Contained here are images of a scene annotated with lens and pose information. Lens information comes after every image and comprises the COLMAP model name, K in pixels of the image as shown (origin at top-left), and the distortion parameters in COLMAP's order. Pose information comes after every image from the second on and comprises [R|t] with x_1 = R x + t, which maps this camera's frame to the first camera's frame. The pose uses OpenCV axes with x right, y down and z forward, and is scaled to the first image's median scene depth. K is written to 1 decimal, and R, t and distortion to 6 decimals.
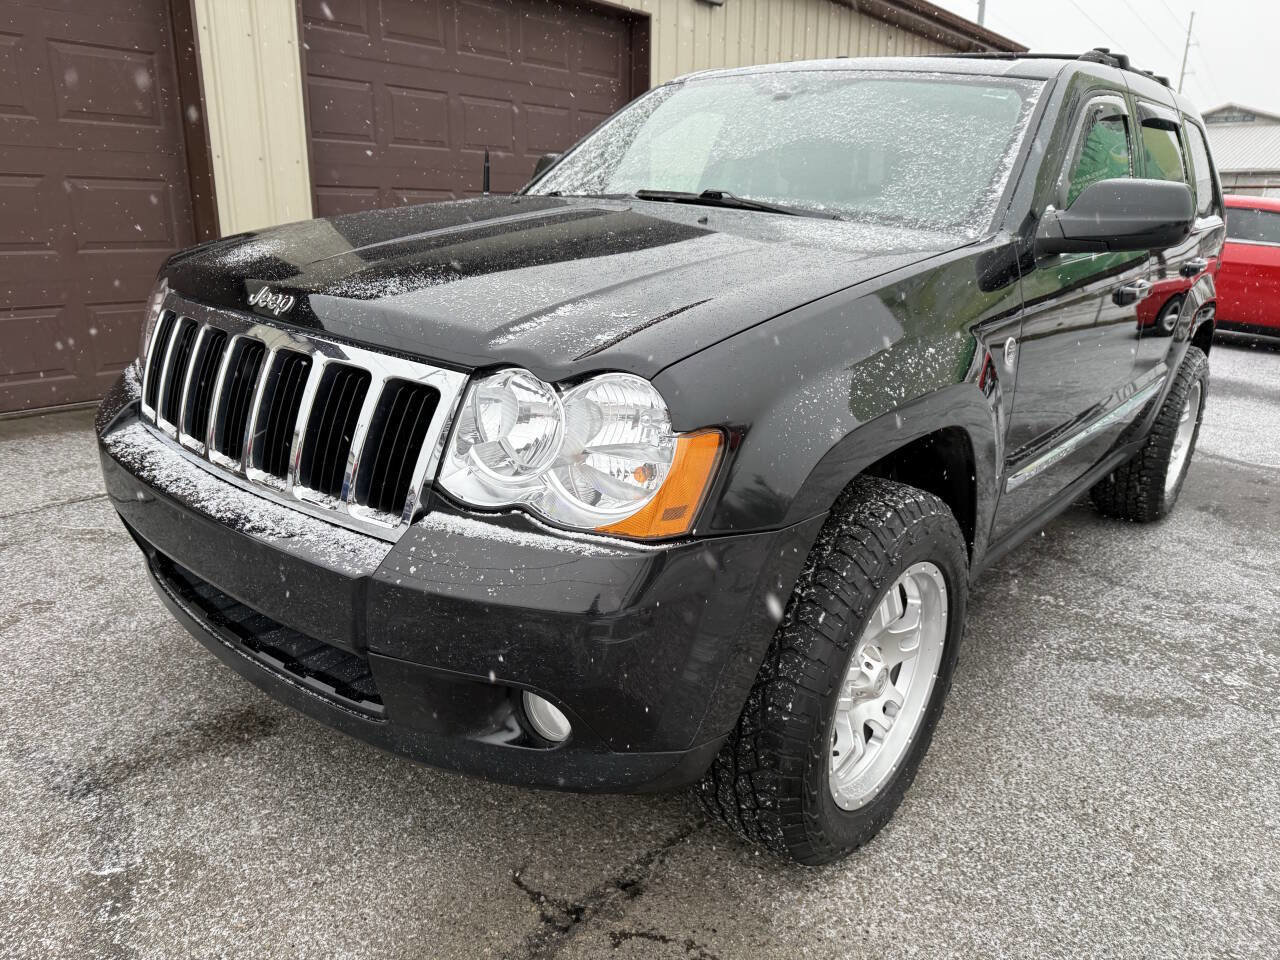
lens RADIAL K [[913.2, 0, 655.9], [0, 913.2, 476.7], [0, 0, 1]] dist [0.046035, -0.049596]
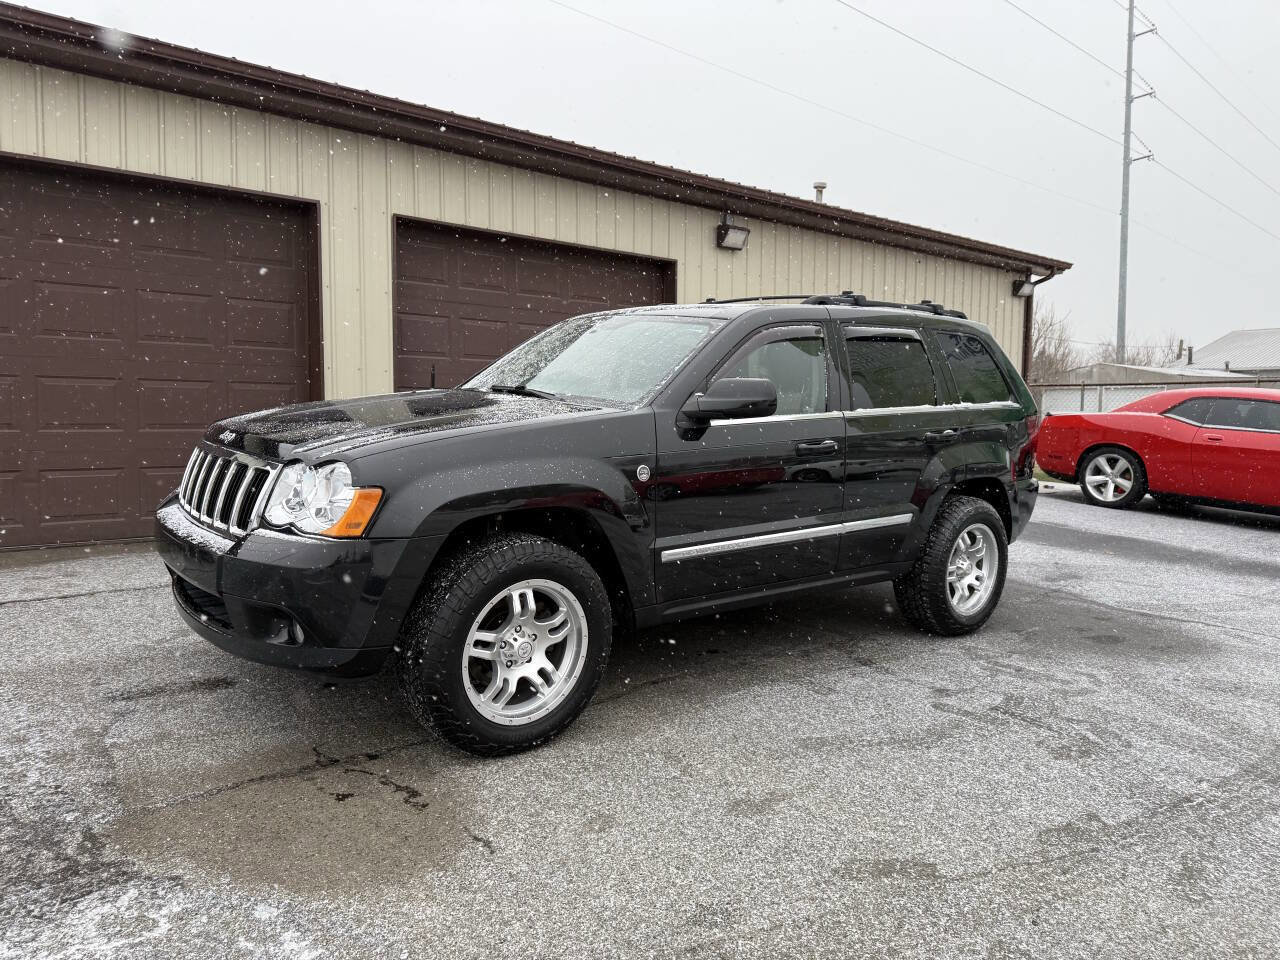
lens RADIAL K [[891.1, 0, 643.2], [0, 891.1, 477.5], [0, 0, 1]] dist [0.068770, -0.087772]
pose [[0.981749, 0.007714, -0.190023, 0.839966], [-0.046539, 0.978543, -0.200719, 0.247221], [0.184397, 0.205900, 0.961043, -0.711858]]
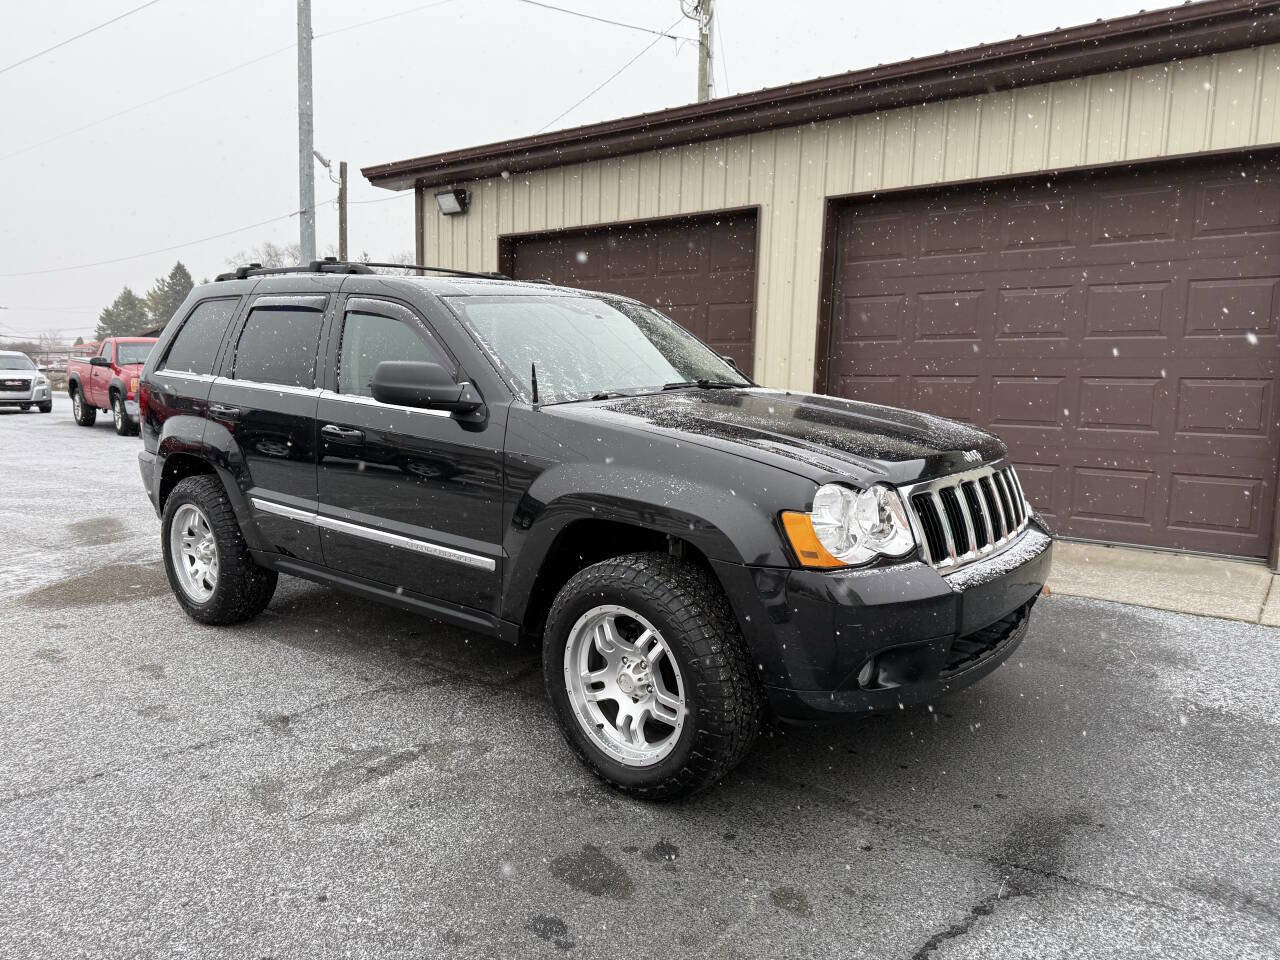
lens RADIAL K [[902.0, 0, 651.8], [0, 902.0, 480.7], [0, 0, 1]] dist [0.065258, -0.091300]
pose [[0.016264, 0.094734, -0.995370, 3.179968], [-0.296925, 0.951051, 0.085664, -0.653631], [0.954762, 0.294157, 0.043597, 2.363701]]
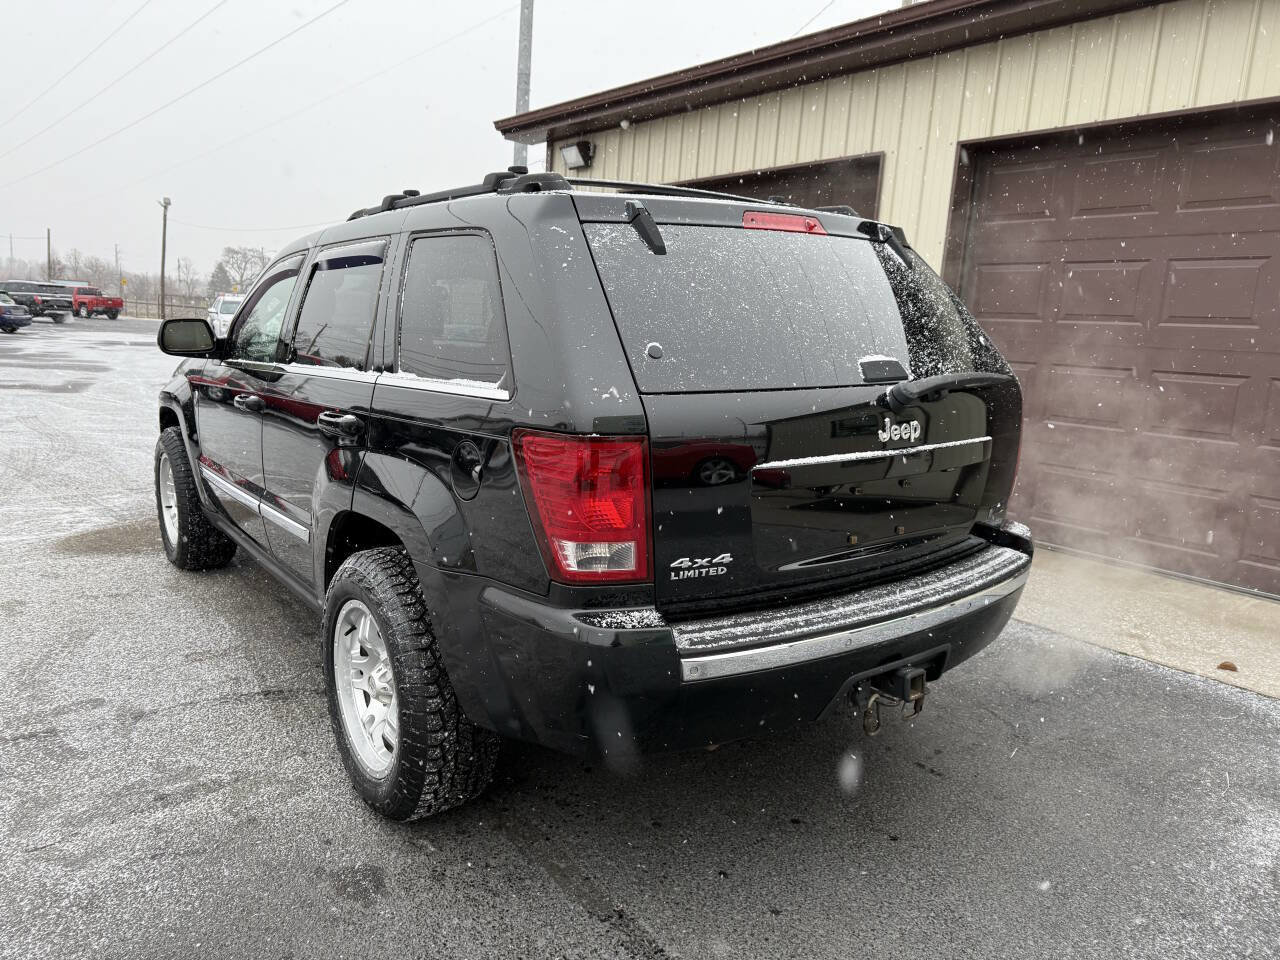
lens RADIAL K [[909.7, 0, 640.0], [0, 909.7, 480.0], [0, 0, 1]] dist [0.037614, -0.043765]
pose [[-0.239278, 0.123670, -0.963043, 2.686990], [-0.332547, 0.921429, 0.200951, -0.894114], [0.912227, 0.368340, -0.179351, 2.927116]]
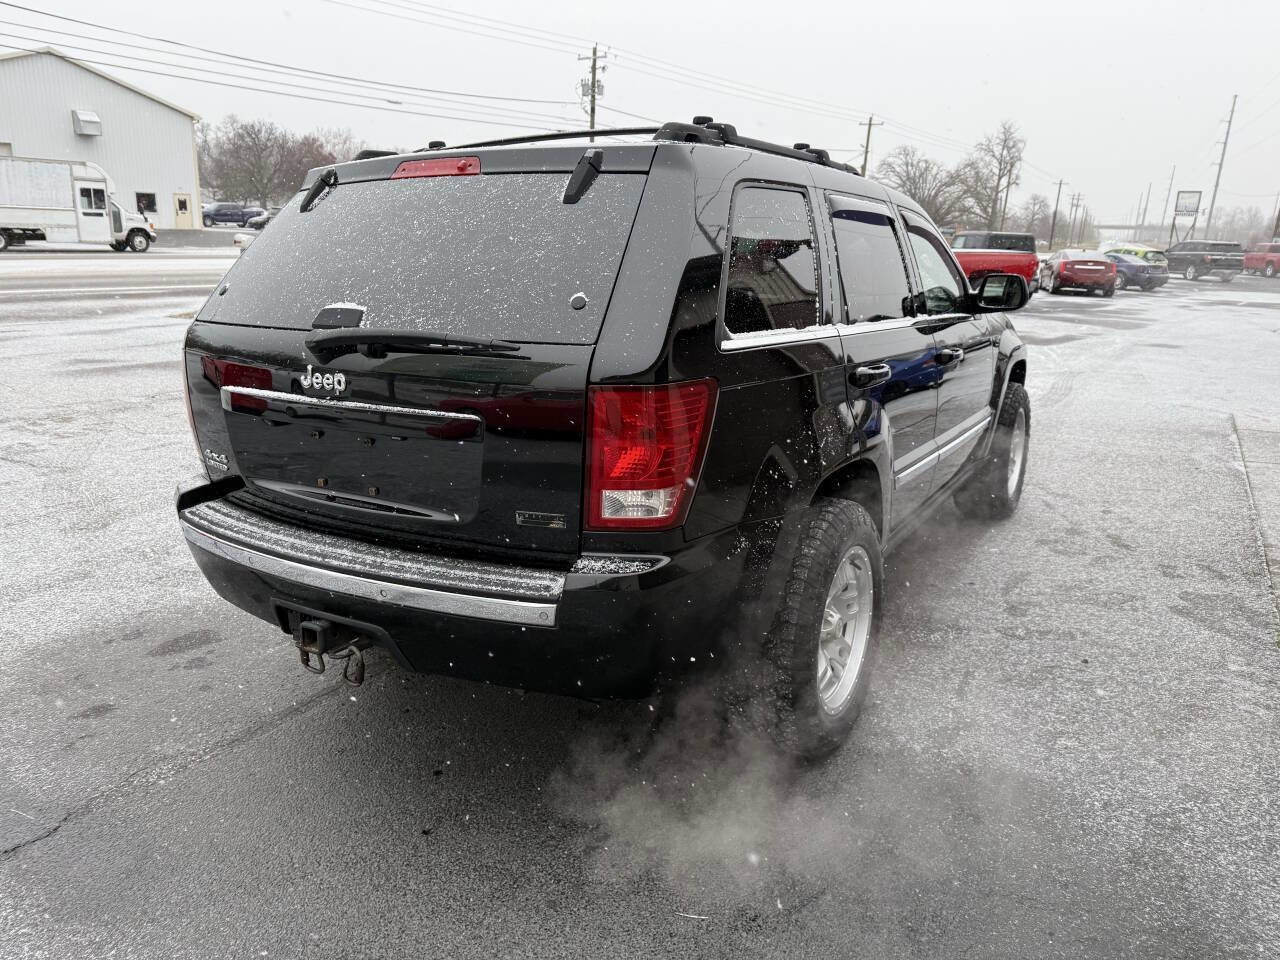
lens RADIAL K [[913.2, 0, 655.9], [0, 913.2, 476.7], [0, 0, 1]] dist [0.046035, -0.049596]
pose [[-0.987493, -0.016798, -0.156764, 1.052057], [-0.096281, 0.851619, 0.515243, -1.419317], [0.124848, 0.523892, -0.842585, 4.233591]]
